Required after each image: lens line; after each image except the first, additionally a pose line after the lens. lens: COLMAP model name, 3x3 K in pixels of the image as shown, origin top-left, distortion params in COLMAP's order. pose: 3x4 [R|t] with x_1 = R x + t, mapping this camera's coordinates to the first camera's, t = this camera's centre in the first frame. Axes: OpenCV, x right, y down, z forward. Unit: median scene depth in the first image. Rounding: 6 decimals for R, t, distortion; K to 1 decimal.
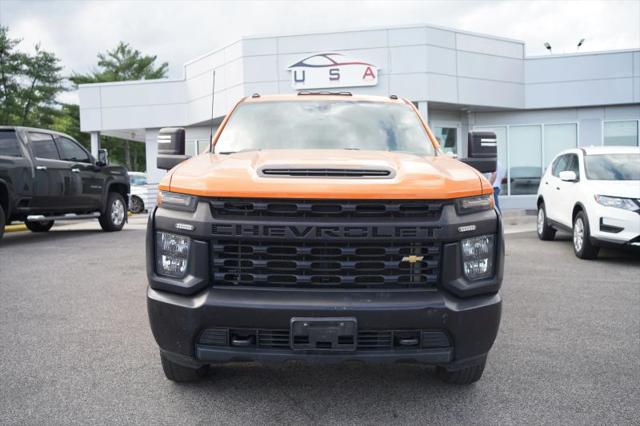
lens RADIAL K [[639.2, 0, 315.8], [0, 639.2, 213.1], [0, 0, 1]] dist [0.026096, 0.000000]
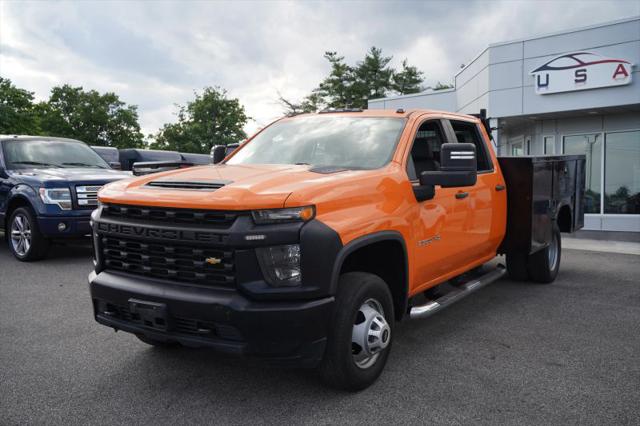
lens RADIAL K [[639.2, 0, 322.1], [0, 639.2, 208.9], [0, 0, 1]] dist [0.026096, 0.000000]
pose [[0.842899, 0.039532, -0.536617, 0.450689], [-0.047415, 0.998875, -0.000893, -0.014841], [0.535978, 0.026196, 0.843825, 0.057028]]
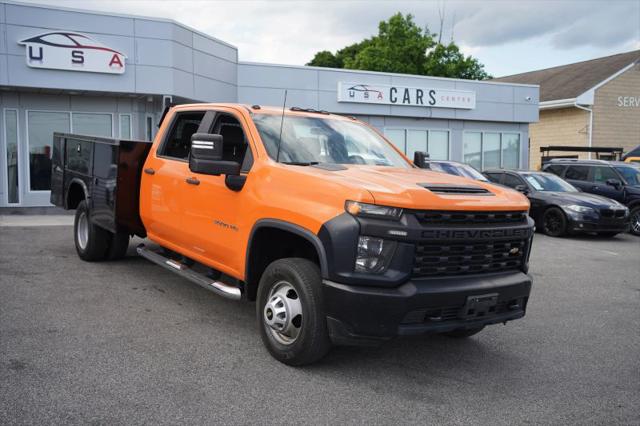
lens RADIAL K [[639.2, 0, 325.2], [0, 639.2, 214.2], [0, 0, 1]] dist [0.026096, 0.000000]
pose [[0.797568, -0.010778, 0.603133, -0.523235], [-0.005752, 0.999659, 0.025470, -0.022830], [-0.603202, -0.023783, 0.797234, 0.039294]]
